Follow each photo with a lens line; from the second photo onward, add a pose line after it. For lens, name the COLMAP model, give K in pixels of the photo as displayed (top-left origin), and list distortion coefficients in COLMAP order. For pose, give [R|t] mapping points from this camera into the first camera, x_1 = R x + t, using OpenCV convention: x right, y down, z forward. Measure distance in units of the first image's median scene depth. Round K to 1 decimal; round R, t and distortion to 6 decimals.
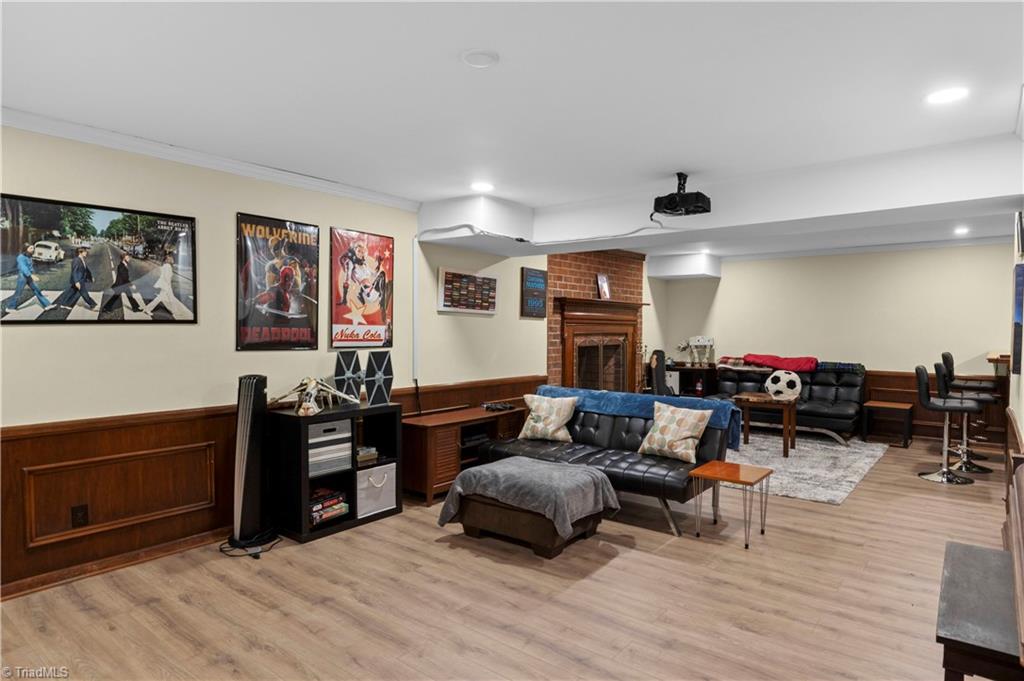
lens RADIAL K [[571.3, 0, 515.0], [0, 571.3, 334.5], [0, 0, 1]] dist [0.000530, -0.000137]
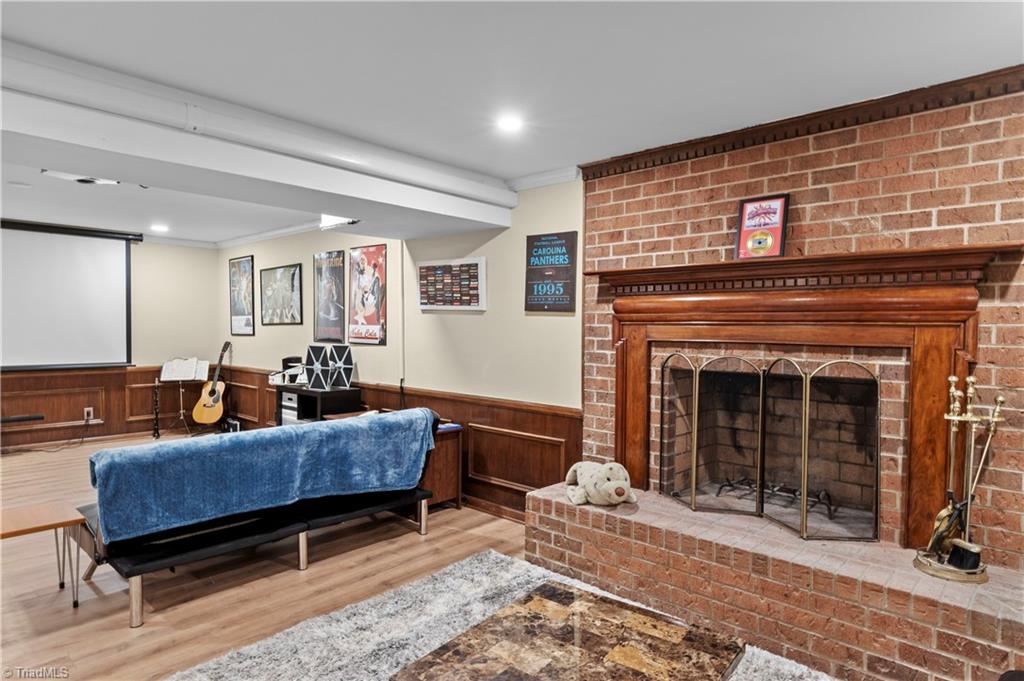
lens RADIAL K [[571.3, 0, 511.6], [0, 571.3, 339.4], [0, 0, 1]] dist [0.000530, -0.000137]
pose [[-0.037554, 0.014979, -0.999182, 0.754610], [-0.020934, 0.999656, 0.015773, -0.010107], [0.999075, 0.021510, -0.037227, 1.128845]]
